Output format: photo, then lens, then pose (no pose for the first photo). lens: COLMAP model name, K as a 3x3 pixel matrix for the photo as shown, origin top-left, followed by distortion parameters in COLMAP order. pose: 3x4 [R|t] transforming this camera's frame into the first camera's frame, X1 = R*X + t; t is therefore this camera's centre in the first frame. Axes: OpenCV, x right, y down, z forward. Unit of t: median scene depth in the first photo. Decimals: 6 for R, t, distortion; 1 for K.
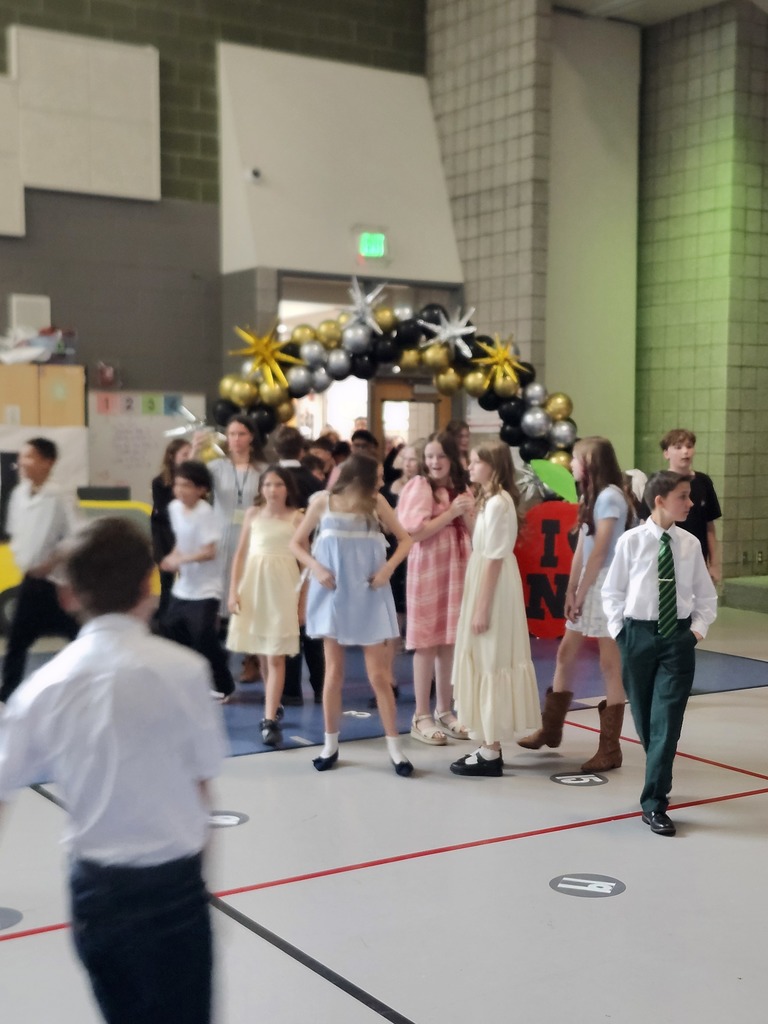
lens RADIAL K [[1412.1, 0, 384.0], [0, 1412.1, 512.0], [0, 0, 1]] dist [0.194773, -0.443797]
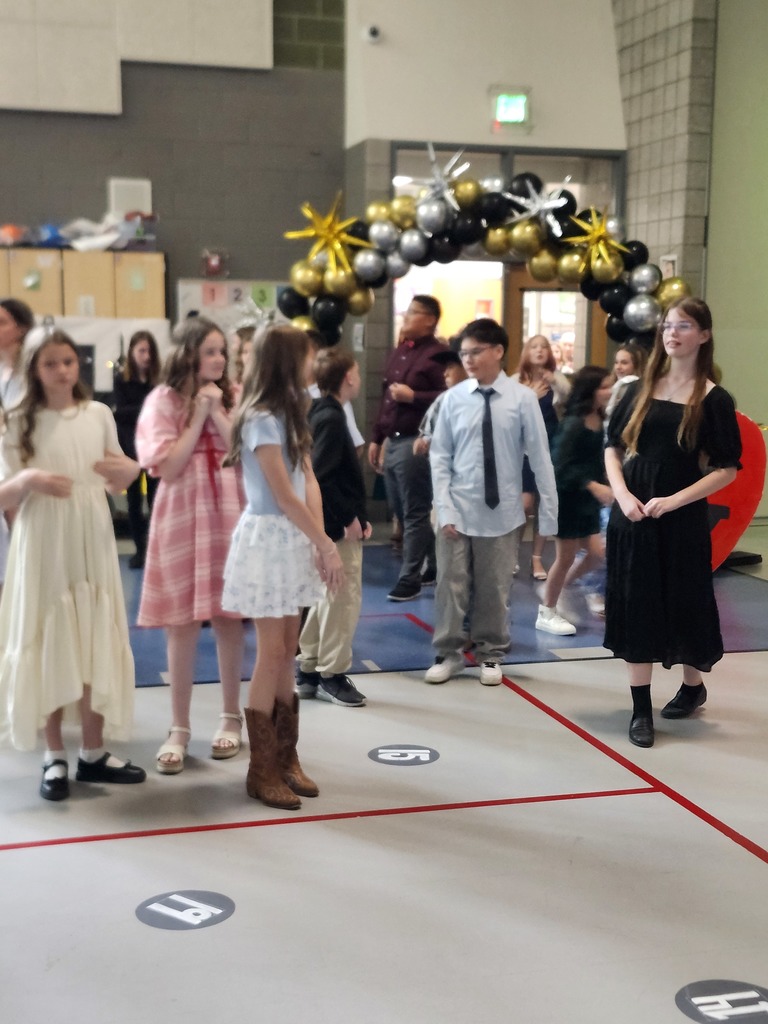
lens RADIAL K [[1412.1, 0, 384.0], [0, 1412.1, 512.0], [0, 0, 1]] dist [0.194773, -0.443797]
pose [[0.957283, 0.040073, -0.286361, 0.206801], [-0.019756, 0.997100, 0.073489, -0.004783], [0.288476, -0.064692, 0.955299, 0.140690]]
